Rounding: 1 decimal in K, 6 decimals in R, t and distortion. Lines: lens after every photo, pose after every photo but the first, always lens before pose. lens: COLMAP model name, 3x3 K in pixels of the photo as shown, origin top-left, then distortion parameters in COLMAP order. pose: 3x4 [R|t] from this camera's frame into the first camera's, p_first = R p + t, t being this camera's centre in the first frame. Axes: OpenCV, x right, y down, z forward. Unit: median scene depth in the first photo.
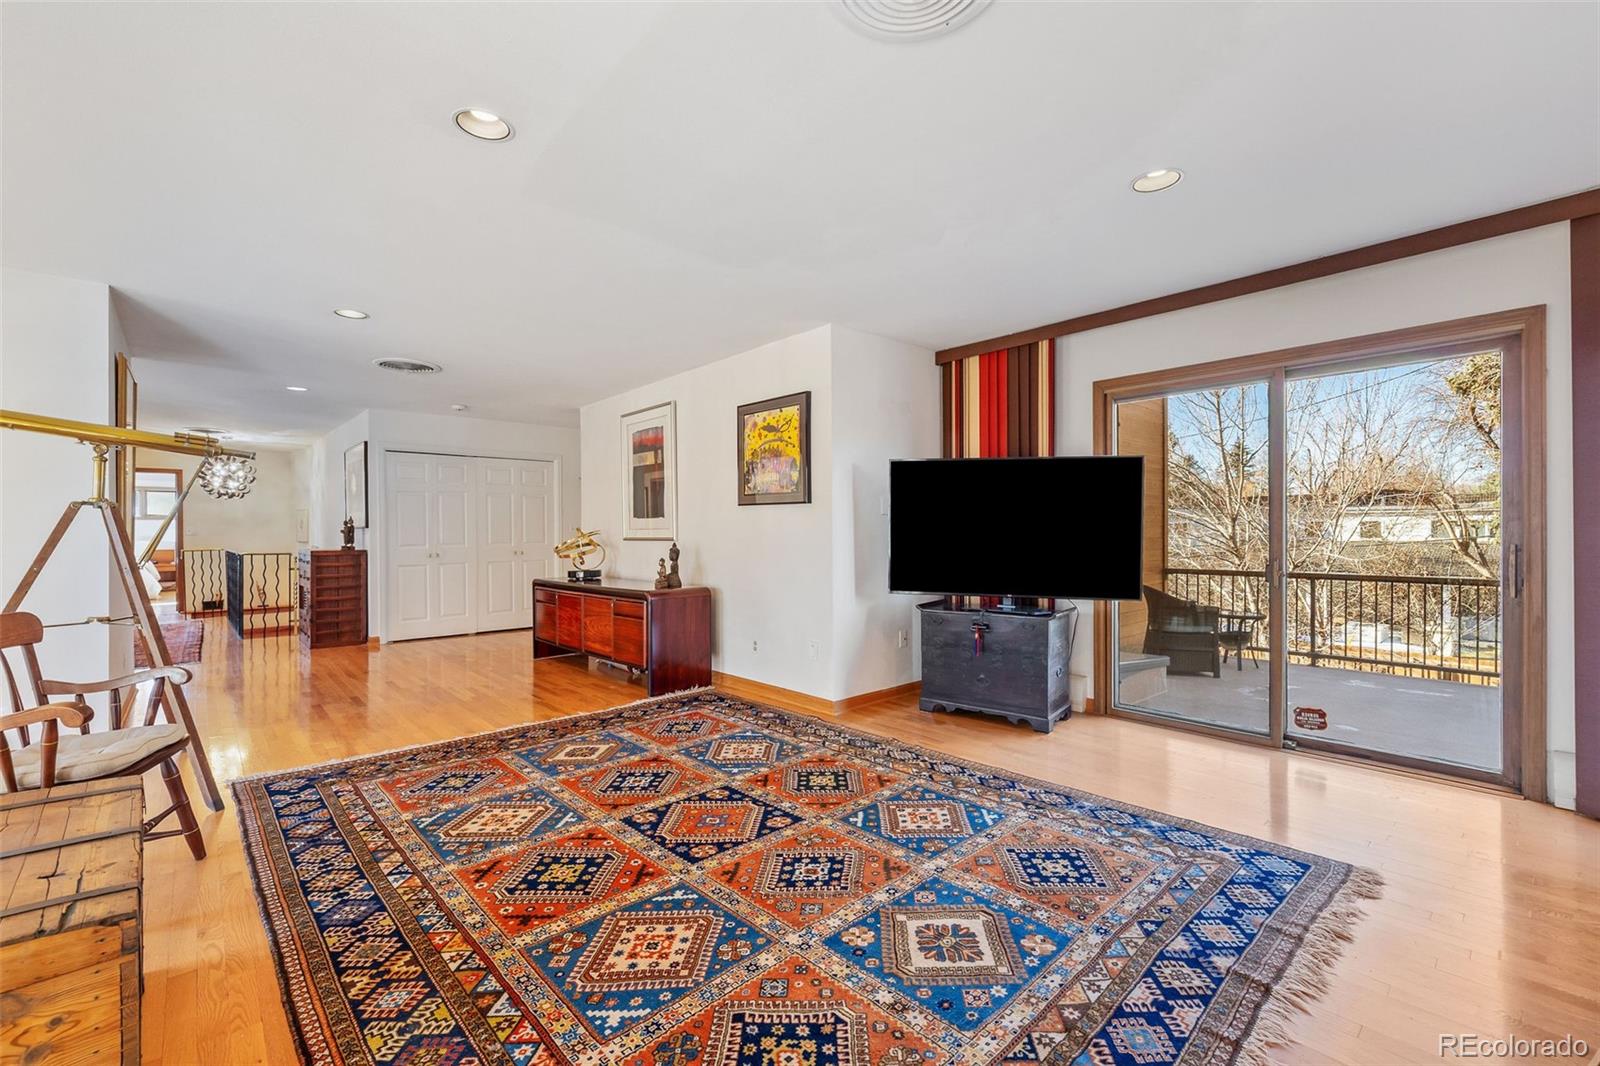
lens RADIAL K [[678.5, 0, 800.0], [0, 678.5, 533.0], [0, 0, 1]] dist [0.001445, -0.000174]
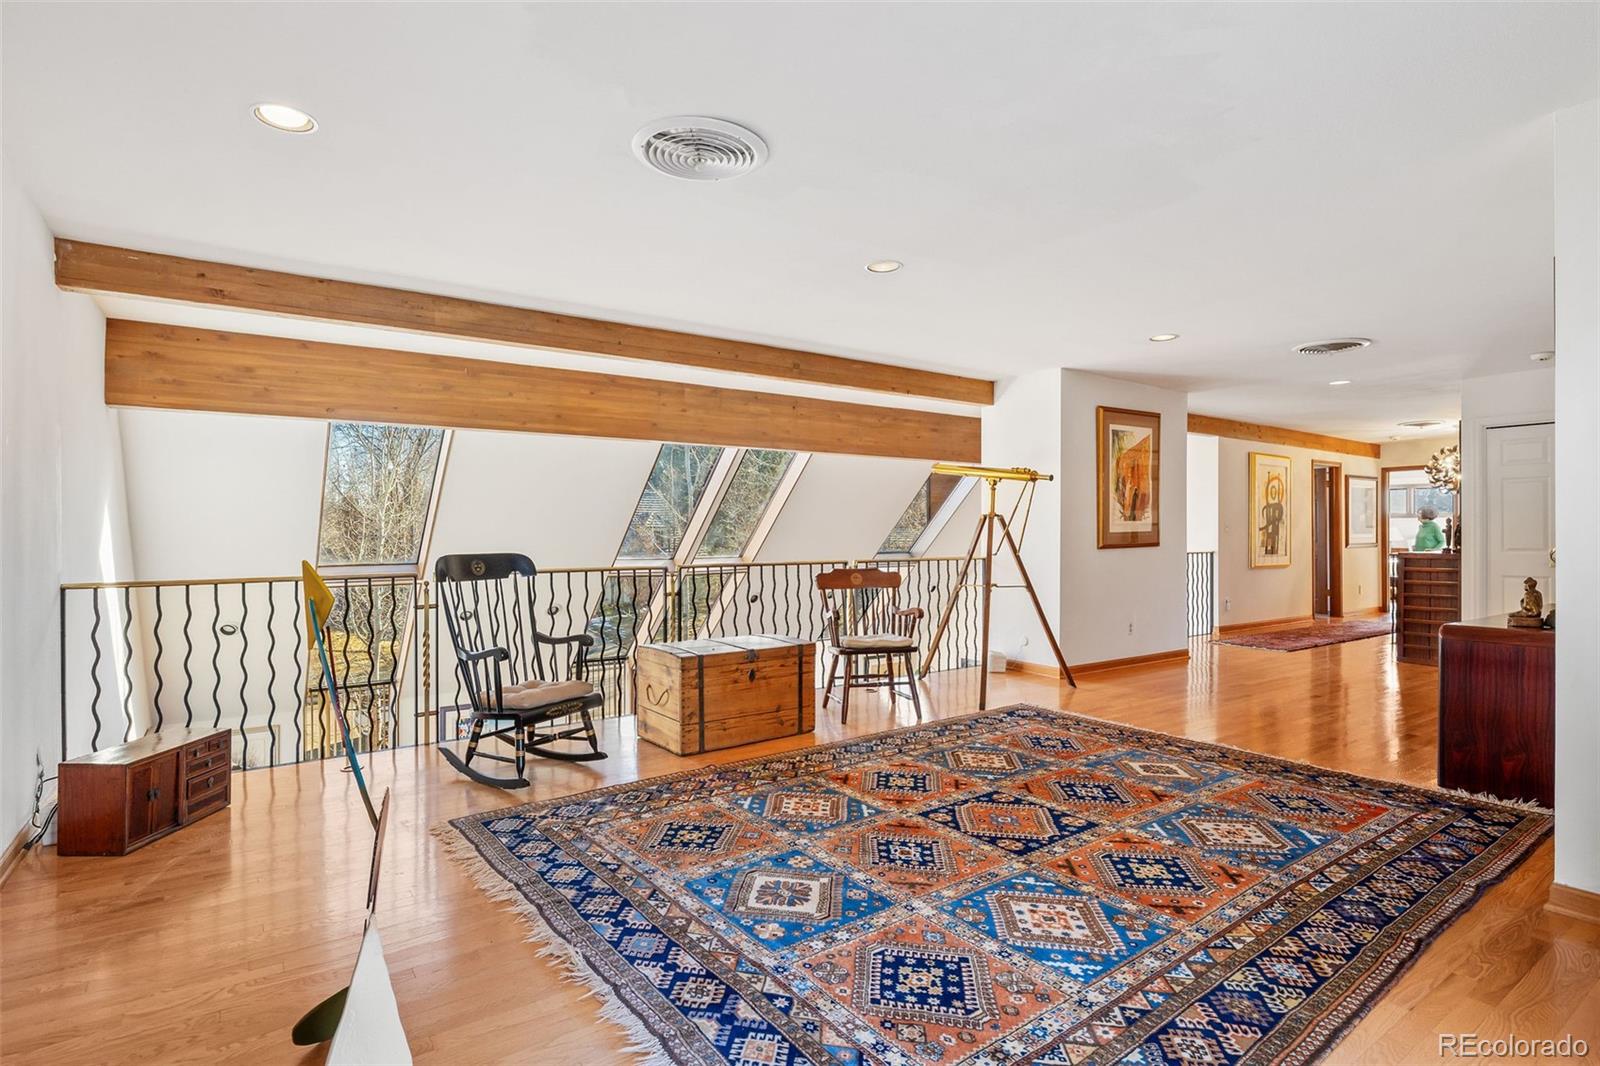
lens RADIAL K [[804.1, 0, 800.0], [0, 804.1, 533.0], [0, 0, 1]] dist [0.002287, 0.000561]
pose [[-0.117999, 0.003570, -0.993007, 1.126669], [0.001248, 0.999993, 0.003447, -0.014474], [0.993013, -0.000832, -0.118003, 0.846518]]
